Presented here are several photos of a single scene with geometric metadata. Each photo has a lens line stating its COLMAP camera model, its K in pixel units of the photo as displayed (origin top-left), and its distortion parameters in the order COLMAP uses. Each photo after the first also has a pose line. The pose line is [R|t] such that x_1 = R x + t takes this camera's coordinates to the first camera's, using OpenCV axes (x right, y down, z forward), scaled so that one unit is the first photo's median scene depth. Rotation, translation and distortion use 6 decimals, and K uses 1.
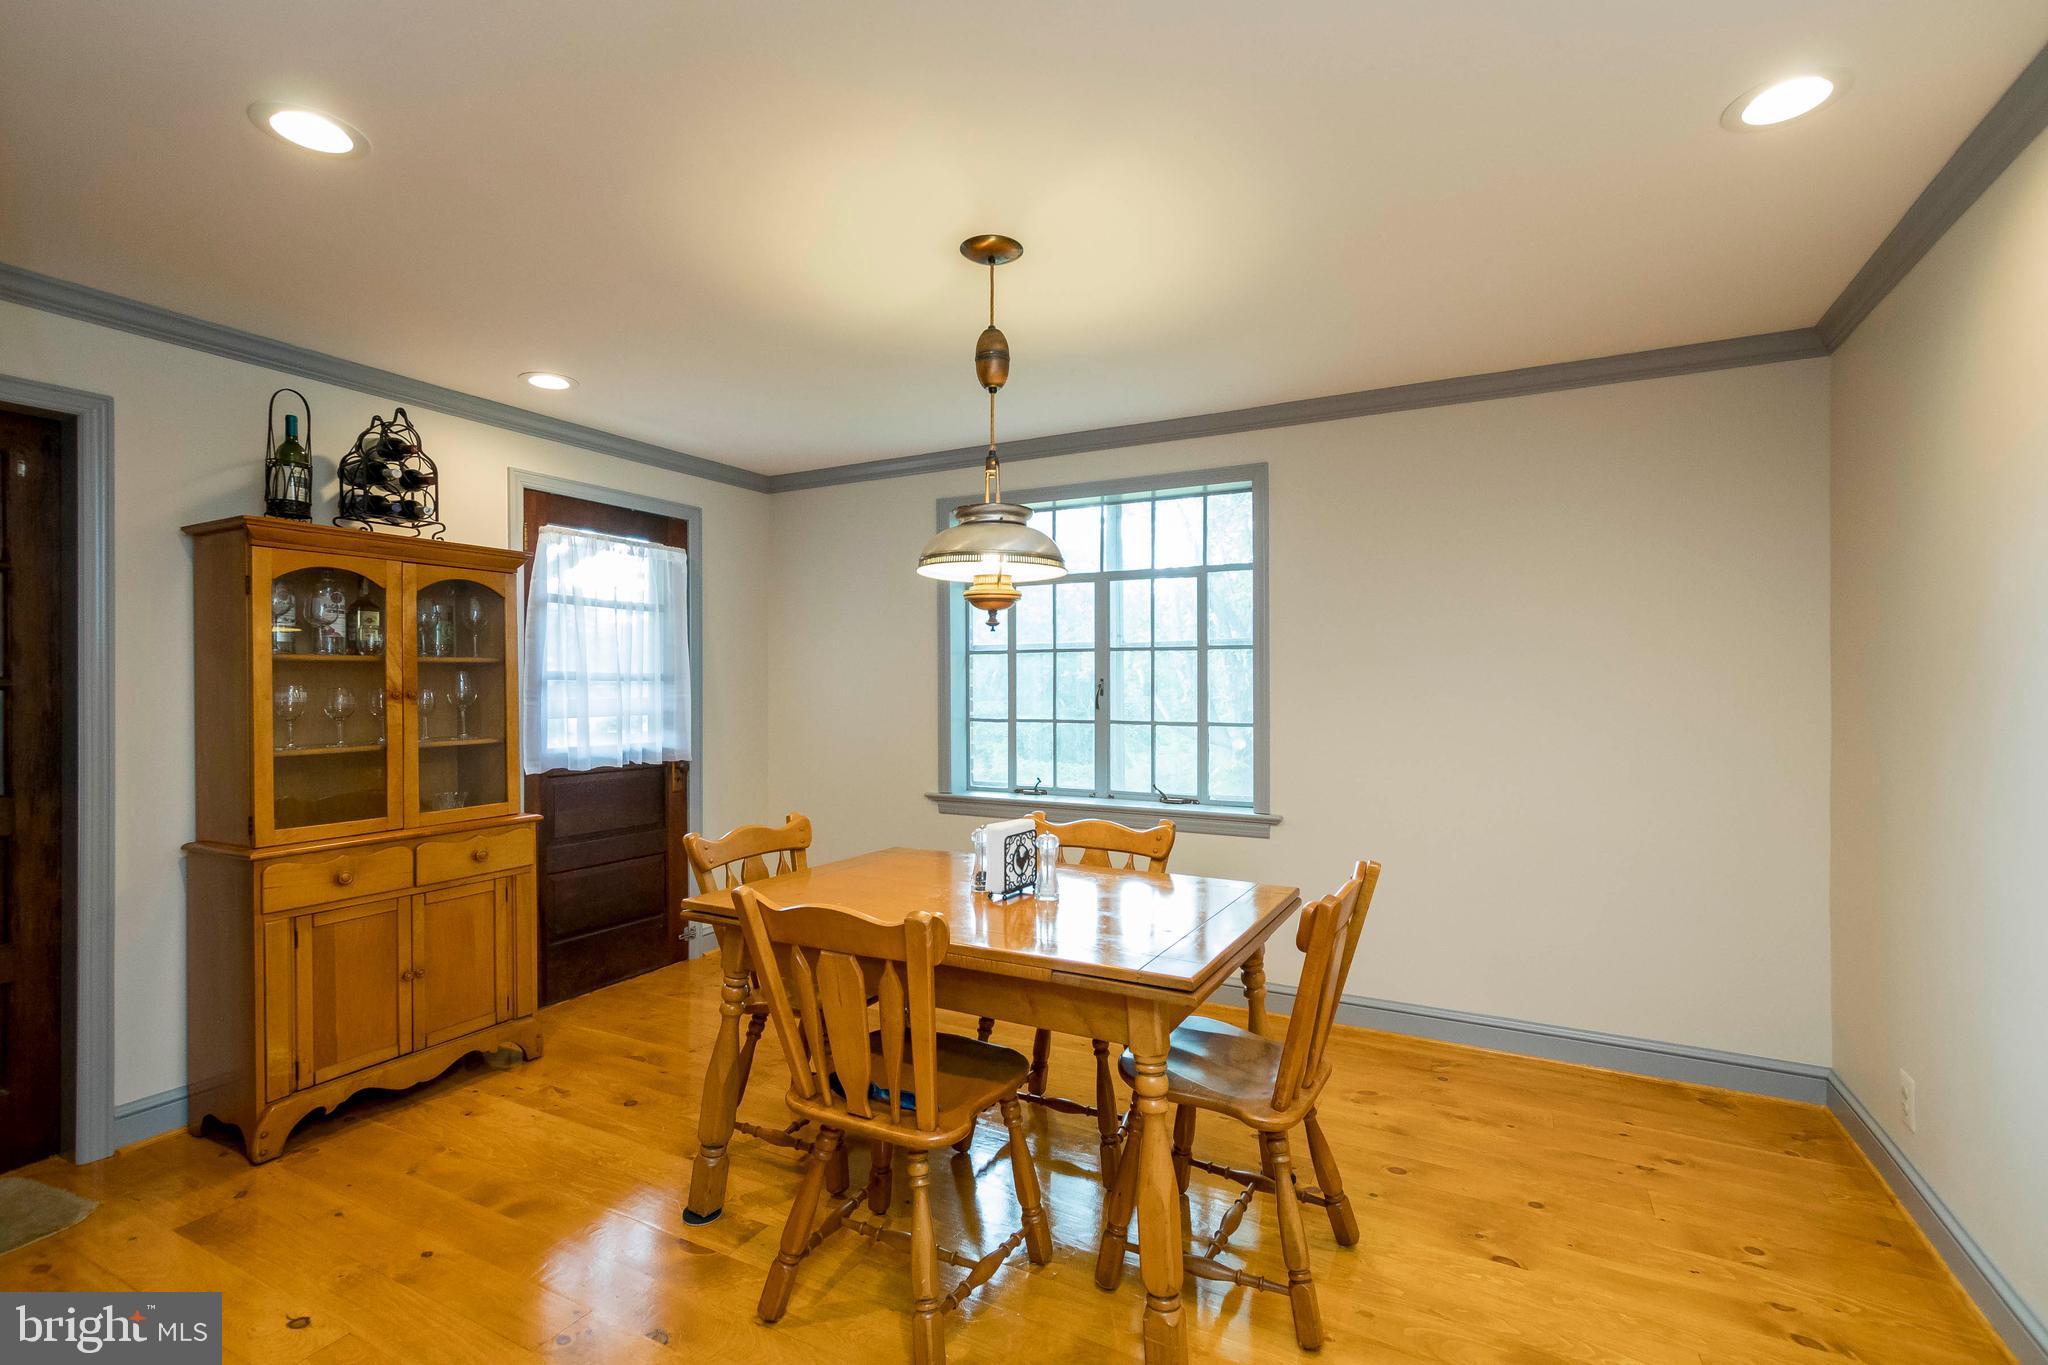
lens RADIAL K [[874.7, 0, 1054.6], [0, 874.7, 694.0], [0, 0, 1]] dist [0.000783, 0.000251]
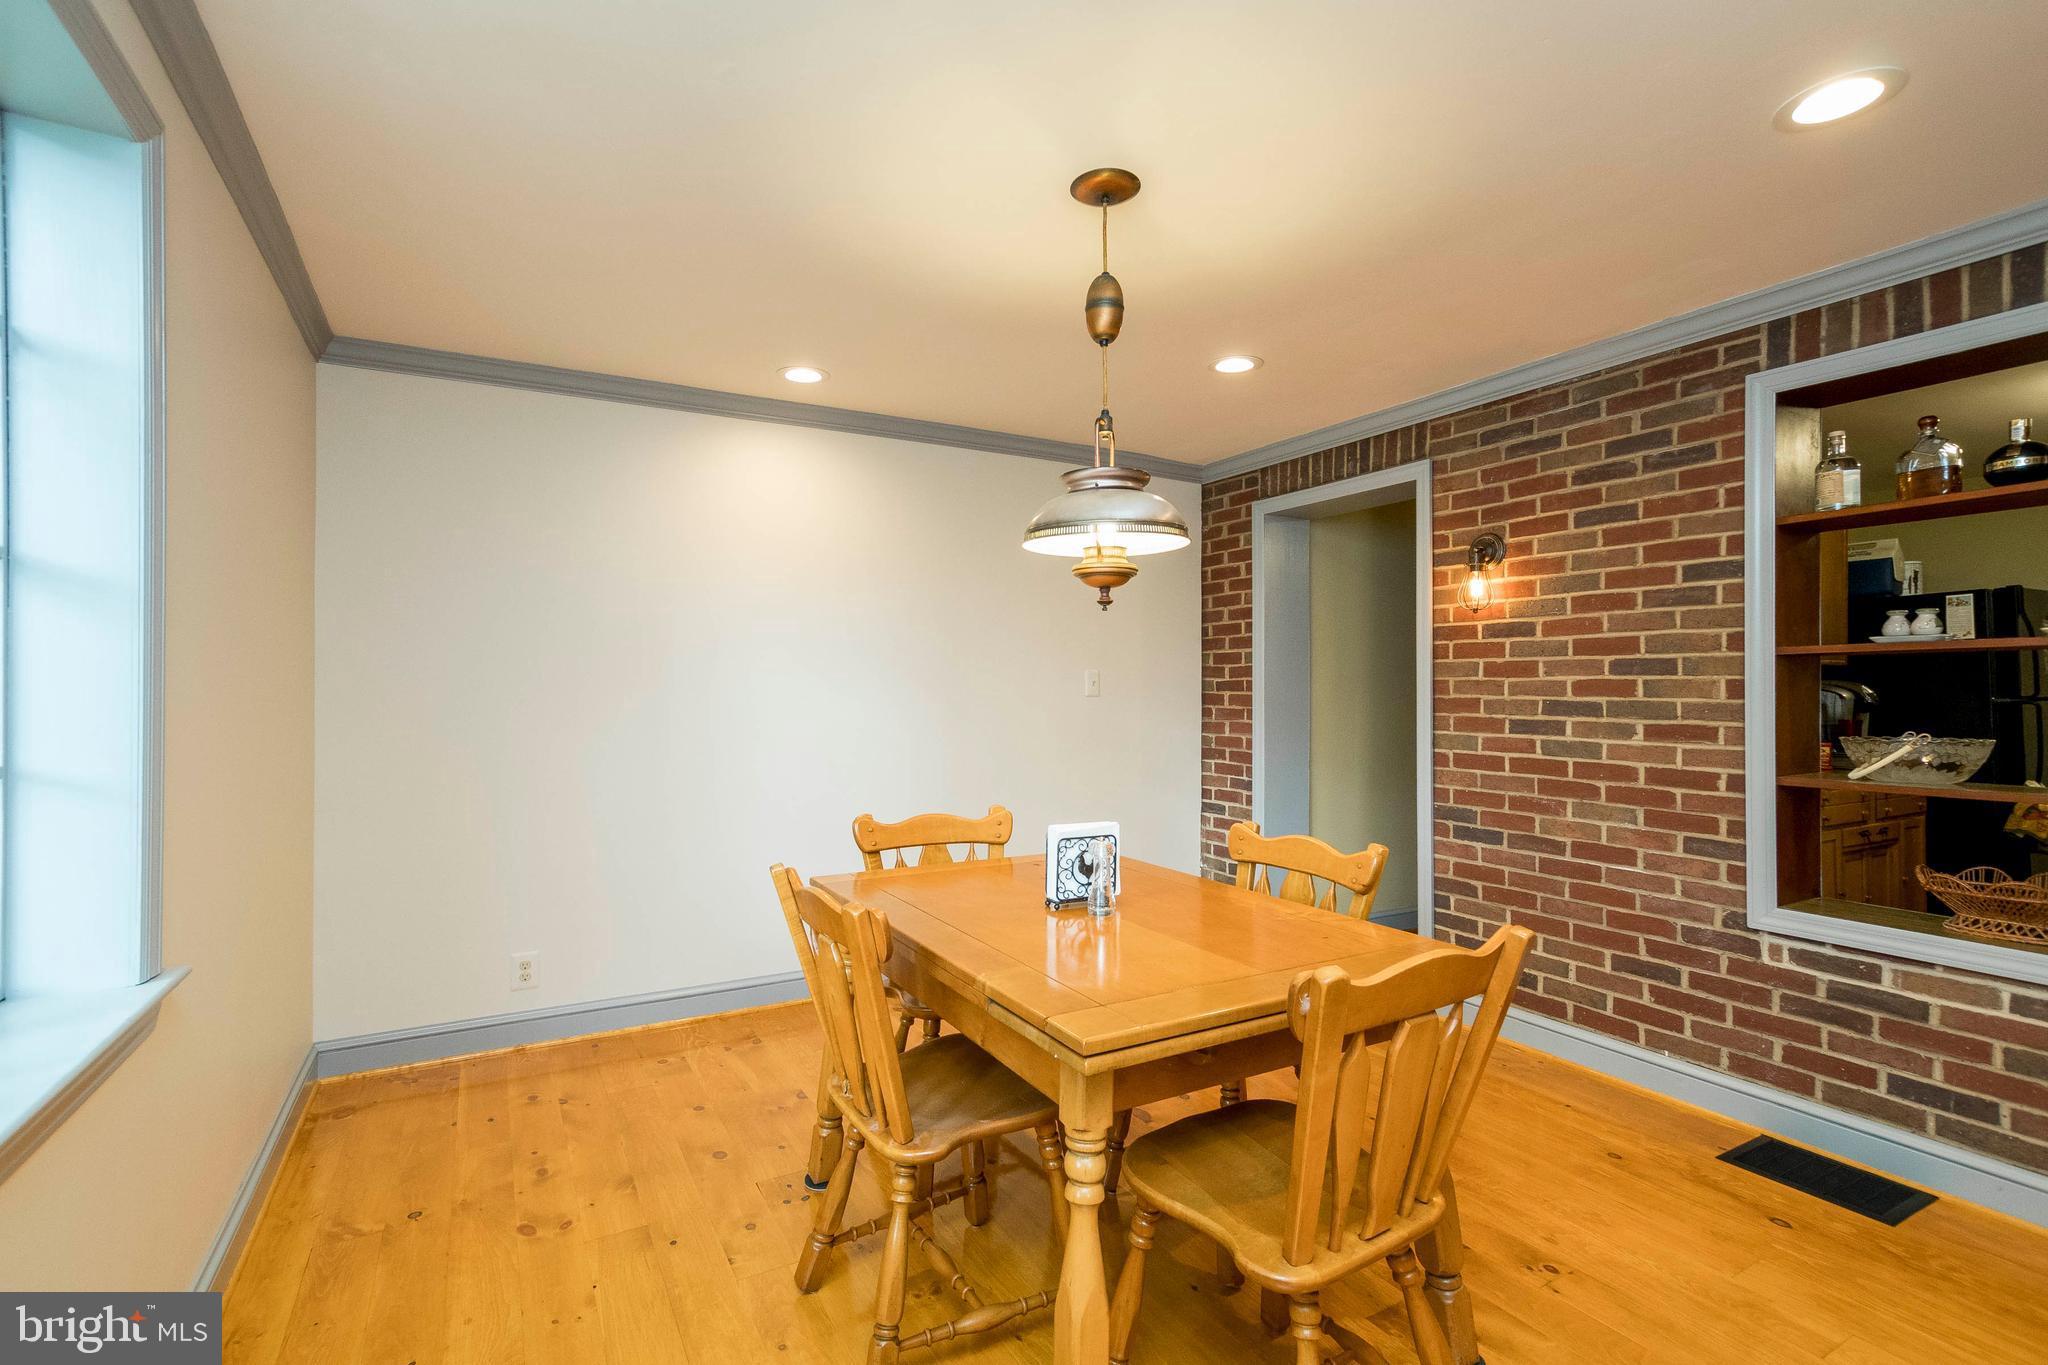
lens RADIAL K [[953.9, 0, 1033.4], [0, 953.9, 679.2], [0, 0, 1]] dist [-0.002627, 0.000754]
pose [[-0.833081, 0.003722, 0.553139, -0.458014], [0.000050, 0.999978, -0.006654, 0.007995], [-0.553152, -0.005516, -0.833062, 1.533714]]
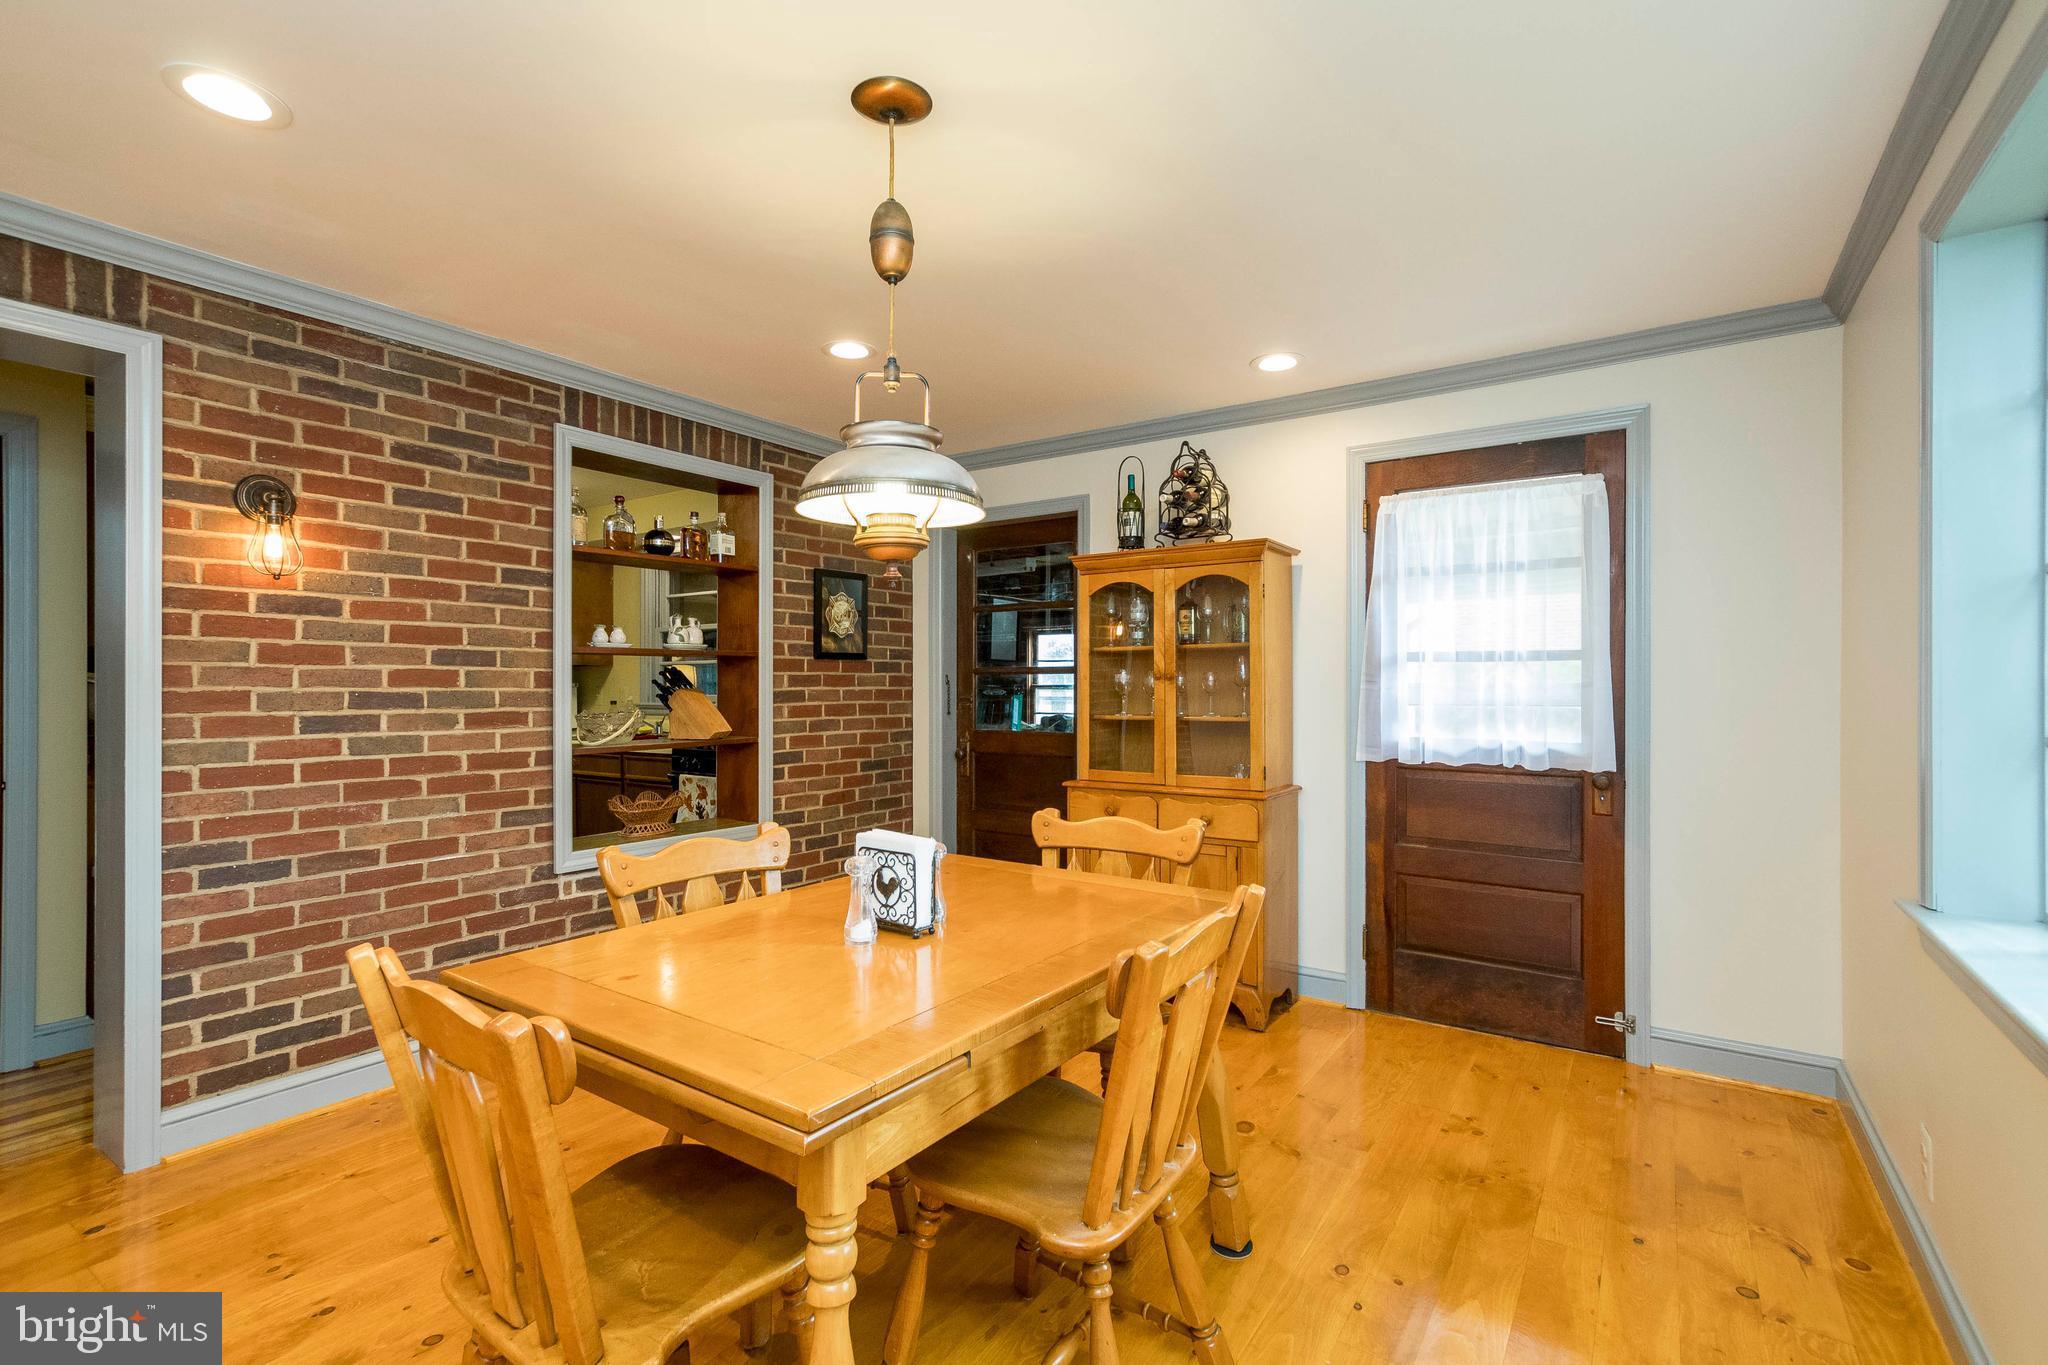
lens RADIAL K [[953.9, 0, 1033.4], [0, 953.9, 679.2], [0, 0, 1]] dist [-0.002627, 0.000754]
pose [[-0.109396, -0.003885, -0.993991, 0.642050], [-0.006607, 0.999973, -0.003181, 0.010974], [0.993976, 0.006219, -0.109419, 1.018357]]
